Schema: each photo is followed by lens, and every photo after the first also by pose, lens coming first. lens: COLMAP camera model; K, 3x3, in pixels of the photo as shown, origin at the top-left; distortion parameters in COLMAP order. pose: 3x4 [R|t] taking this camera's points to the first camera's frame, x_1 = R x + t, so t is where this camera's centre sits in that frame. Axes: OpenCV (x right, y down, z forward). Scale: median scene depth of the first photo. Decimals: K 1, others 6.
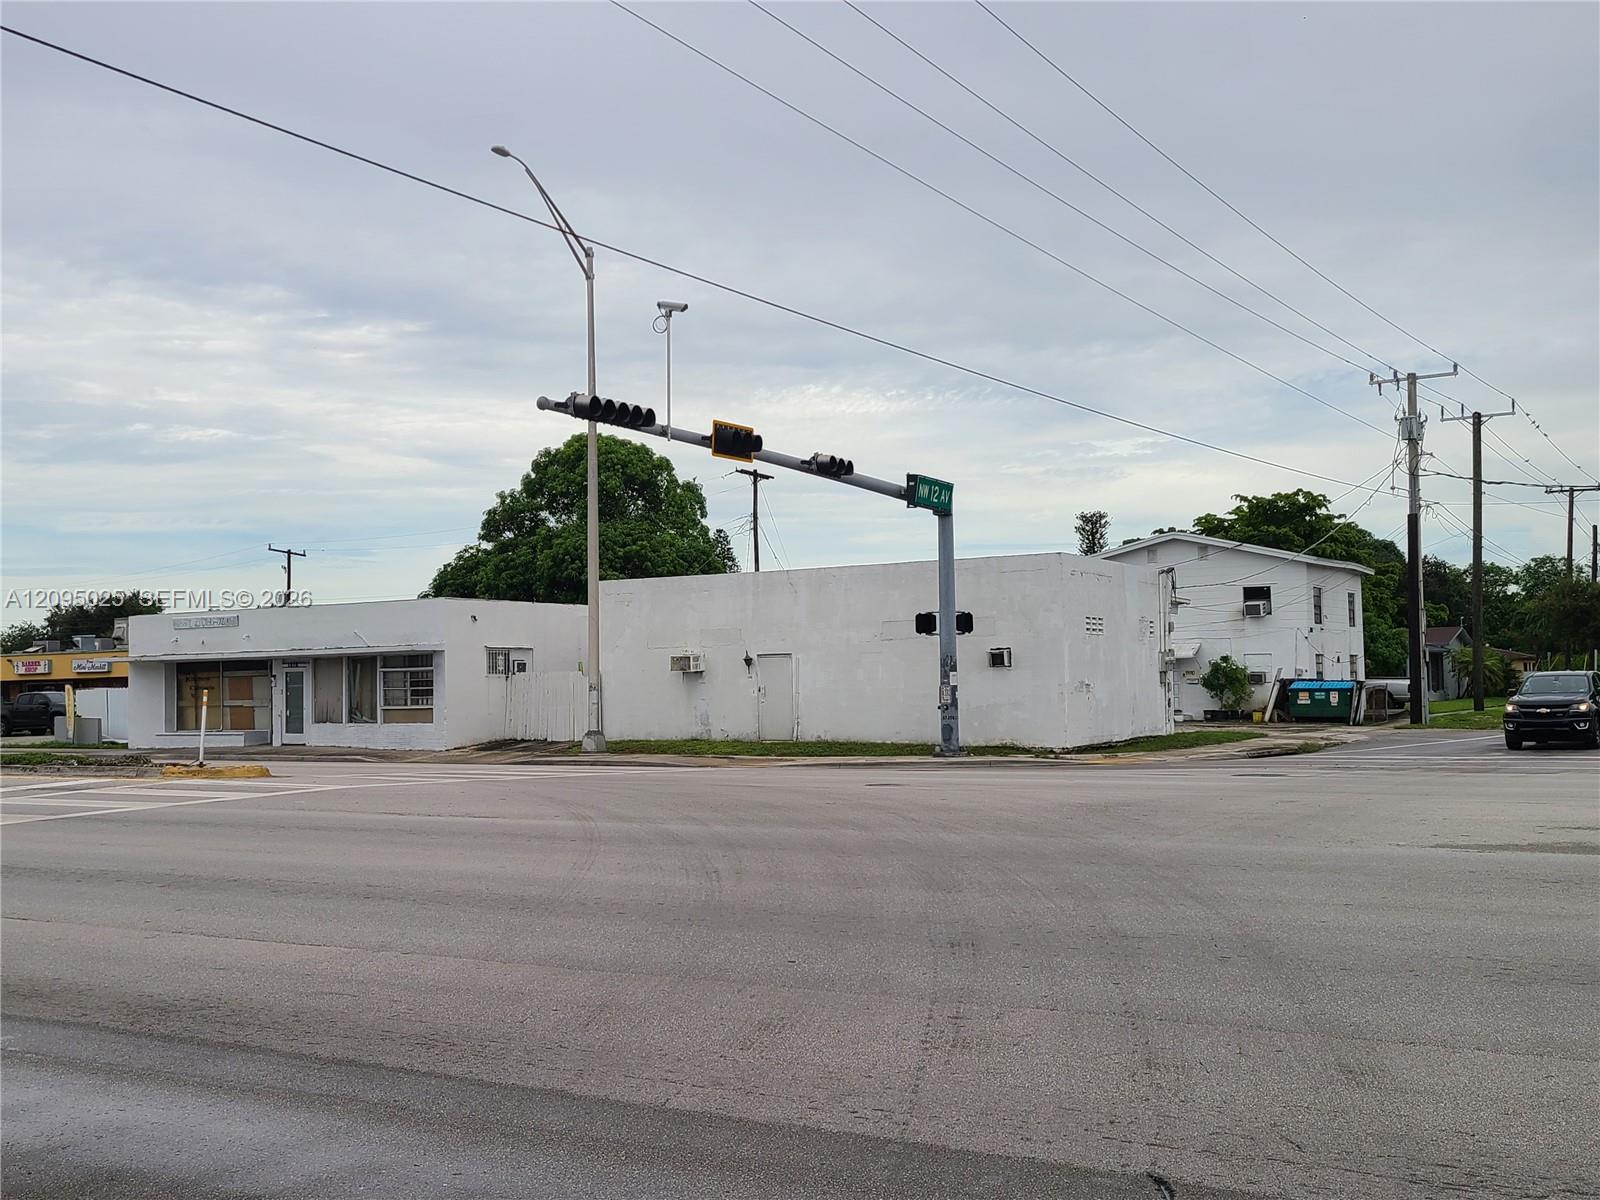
lens RADIAL K [[1655.4, 0, 770.9], [0, 1655.4, 628.6], [0, 0, 1]] dist [0.062207, 0.007626]
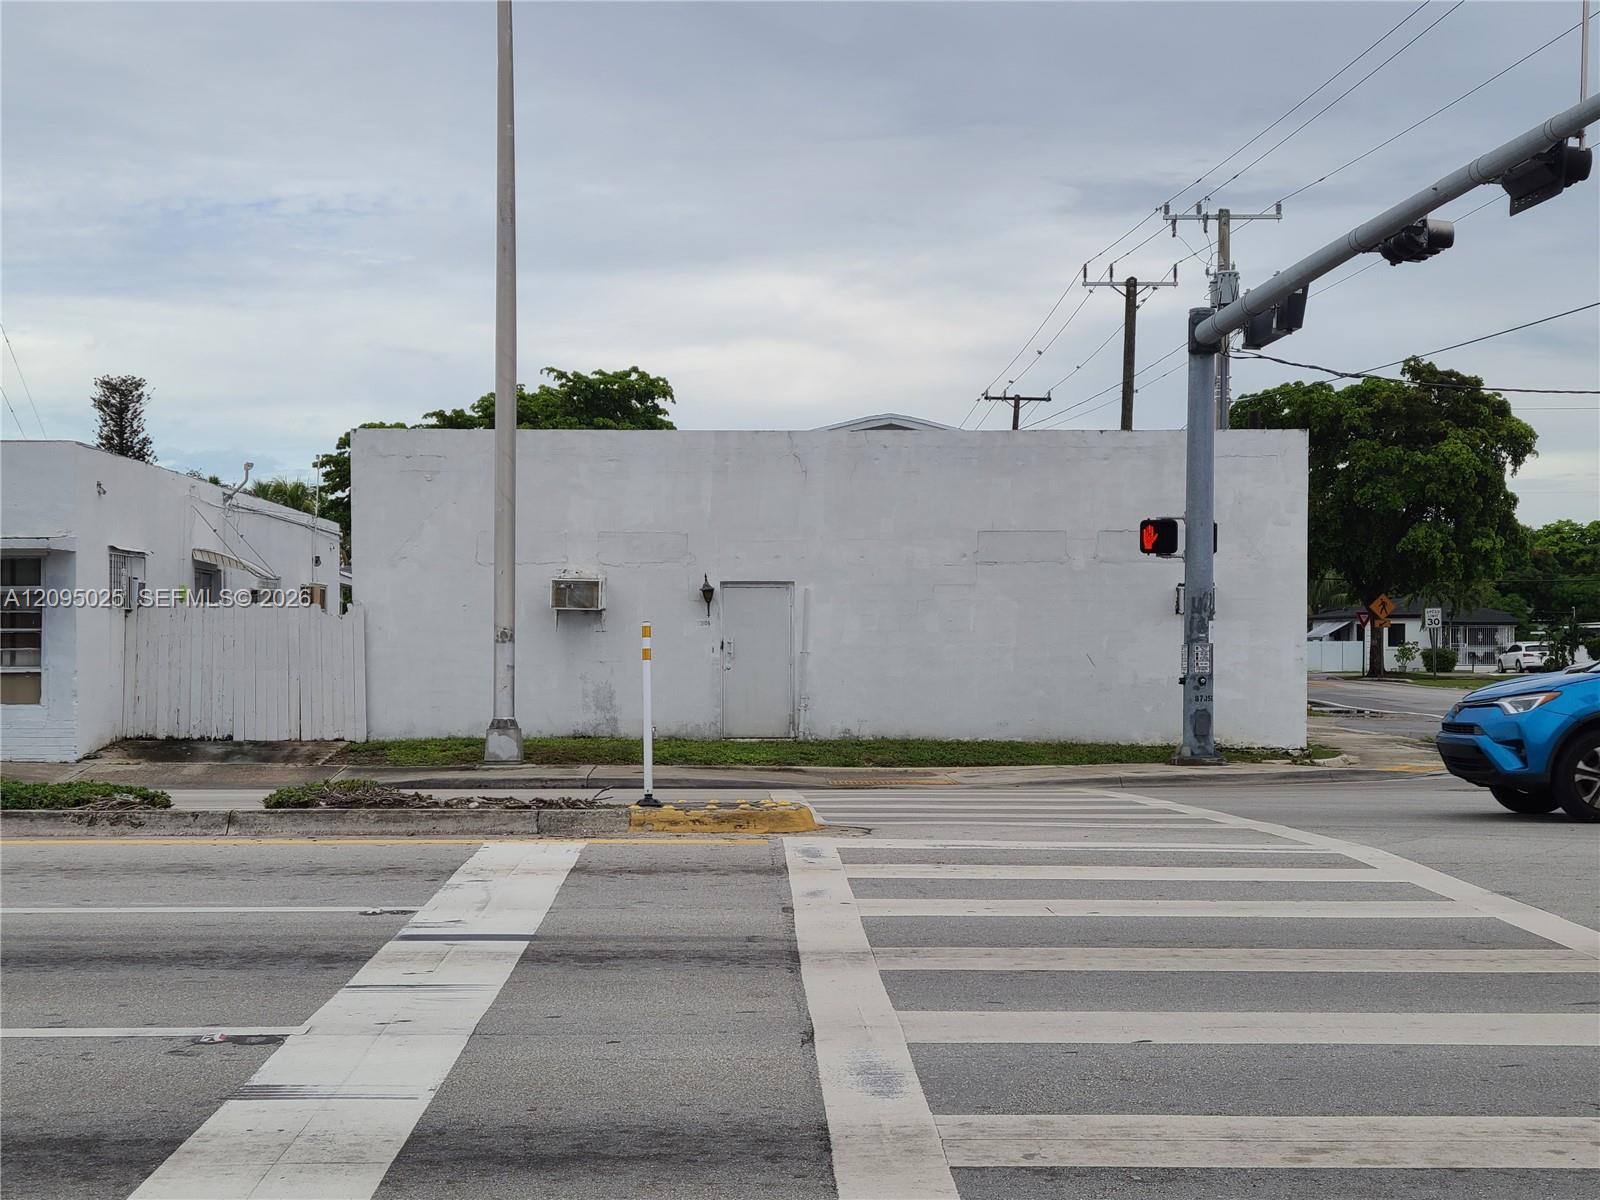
lens RADIAL K [[2415.5, 0, 803.6], [0, 2415.5, 638.8], [0, 0, 1]] dist [0.110111, -0.010584]
pose [[0.840637, 0.018180, 0.541294, -0.351484], [-0.033476, 0.999270, 0.018427, 0.015841], [-0.540564, -0.033611, 0.840631, 0.260906]]
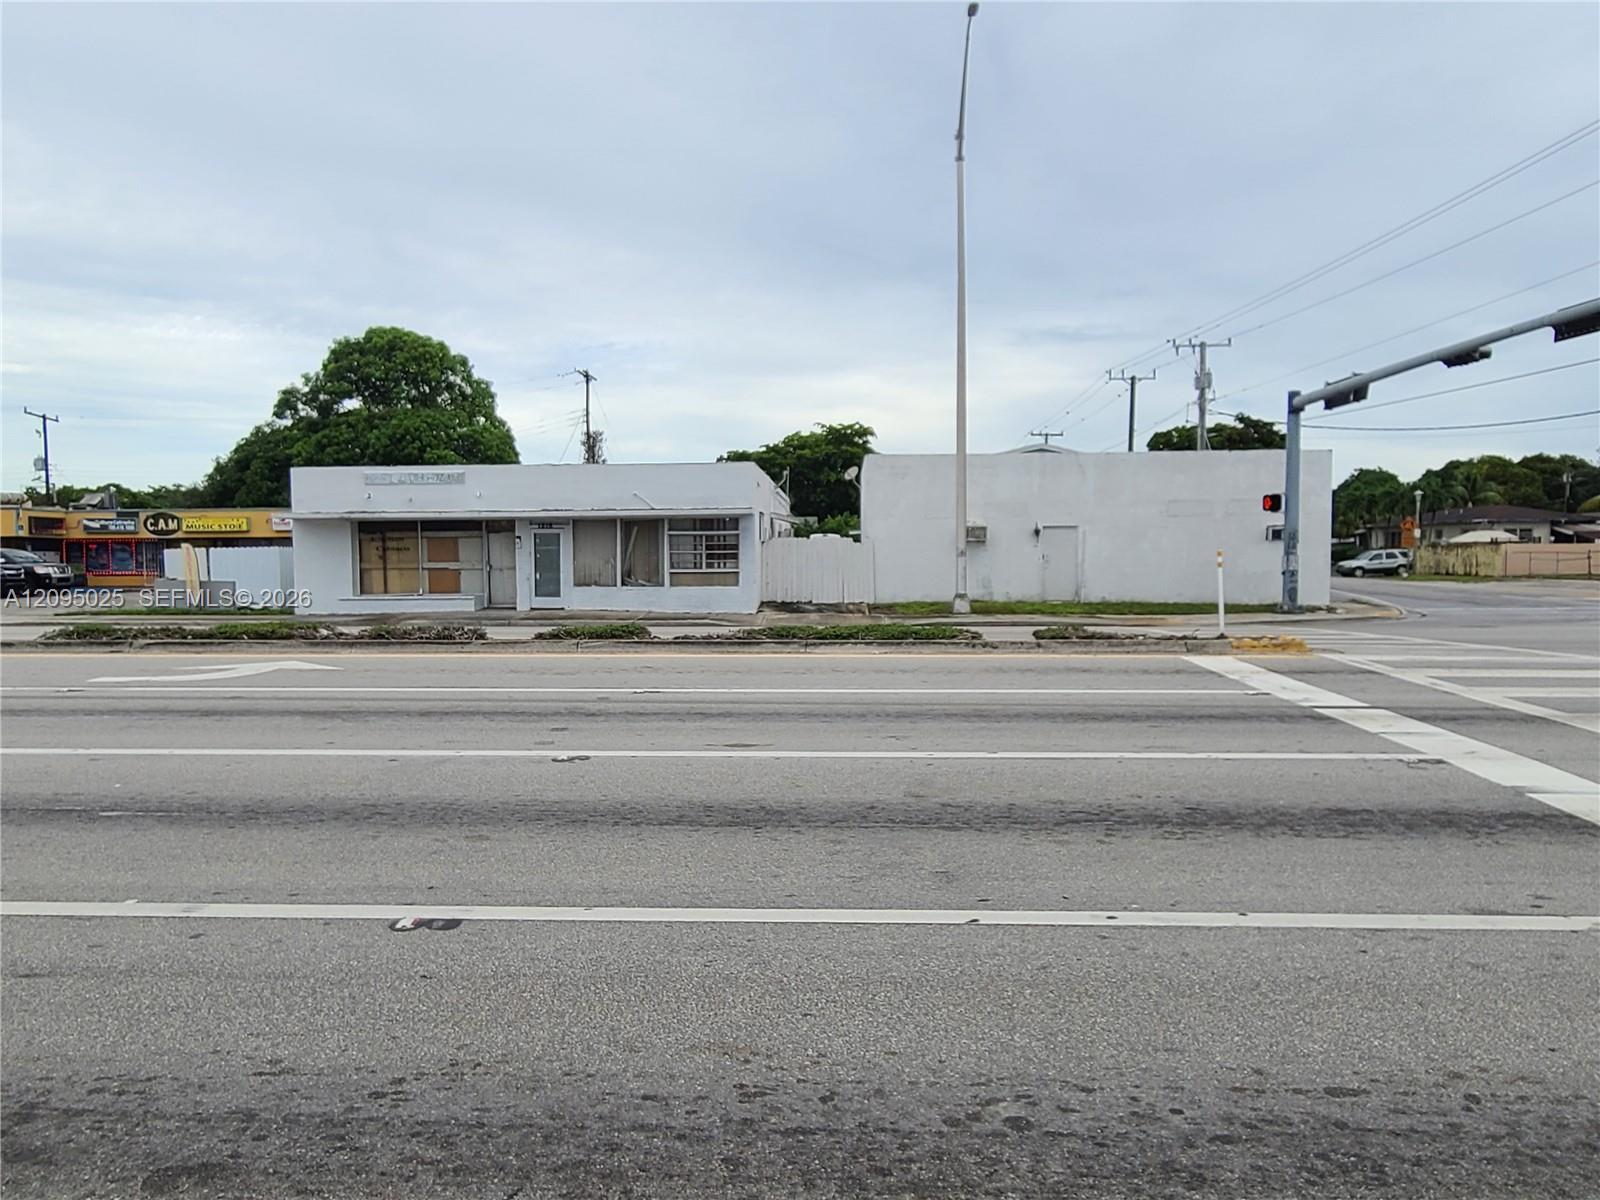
lens RADIAL K [[1145.1, 0, 800.0], [0, 1145.1, 600.0], [0, 0, 1]] dist [-0.002138, 0.003265]
pose [[0.874029, -0.008041, 0.485807, -0.450245], [-0.026085, 0.997644, 0.063444, 0.017481], [-0.485173, -0.068125, 0.871761, 0.328842]]
